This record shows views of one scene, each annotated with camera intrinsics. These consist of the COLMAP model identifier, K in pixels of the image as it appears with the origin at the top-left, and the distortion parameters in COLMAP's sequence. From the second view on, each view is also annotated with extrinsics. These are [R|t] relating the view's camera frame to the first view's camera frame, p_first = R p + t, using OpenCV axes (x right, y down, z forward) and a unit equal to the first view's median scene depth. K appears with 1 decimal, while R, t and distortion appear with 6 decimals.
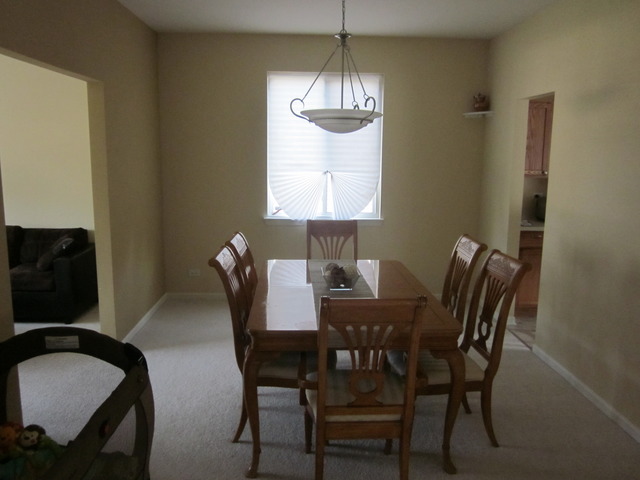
lens RADIAL K [[520.1, 0, 320.0], [0, 520.1, 240.0], [0, 0, 1]] dist [-0.013905, -0.004774]
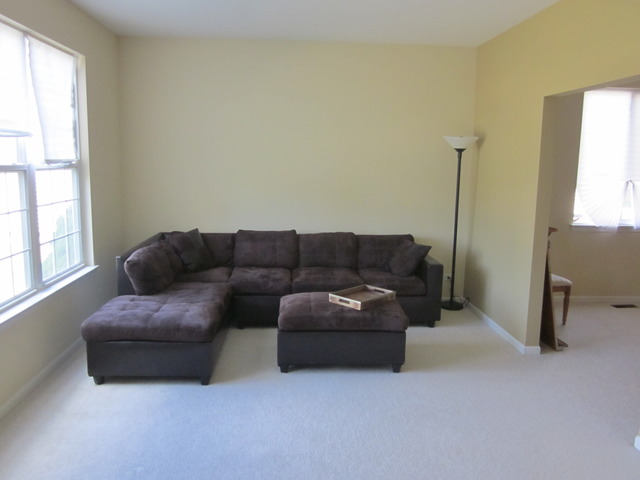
lens RADIAL K [[520.1, 0, 320.0], [0, 520.1, 240.0], [0, 0, 1]] dist [-0.013905, -0.004774]
pose [[0.999692, -0.001009, 0.024794, -0.646881], [0.000760, 0.999949, 0.010030, -0.021866], [-0.024803, -0.010008, 0.999642, -0.045909]]
